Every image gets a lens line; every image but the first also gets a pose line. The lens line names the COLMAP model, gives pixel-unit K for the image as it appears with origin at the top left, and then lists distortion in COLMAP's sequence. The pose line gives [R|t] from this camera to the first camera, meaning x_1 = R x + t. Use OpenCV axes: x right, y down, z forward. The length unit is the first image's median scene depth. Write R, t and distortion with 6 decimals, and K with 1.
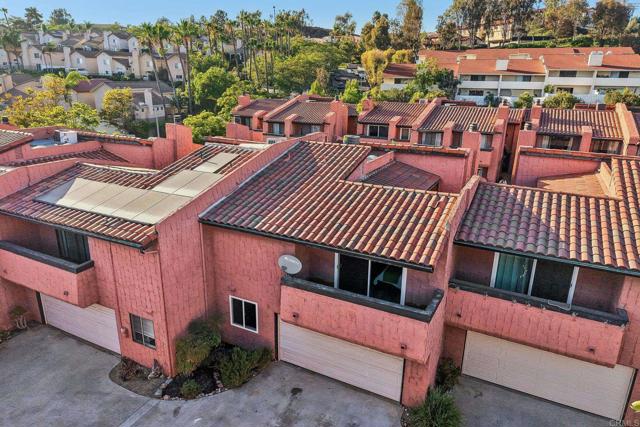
lens RADIAL K [[427.0, 0, 320.0], [0, 427.0, 213.5], [0, 0, 1]] dist [0.008828, -0.003538]
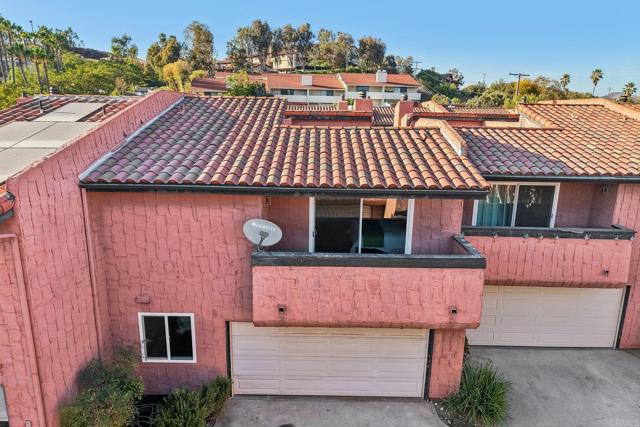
lens RADIAL K [[427.0, 0, 320.0], [0, 427.0, 213.5], [0, 0, 1]] dist [0.008828, -0.003538]
pose [[0.888724, -0.105246, 0.446198, -0.238475], [0.136949, 0.989798, -0.039303, 0.111039], [-0.437510, 0.096036, 0.894071, 0.330291]]
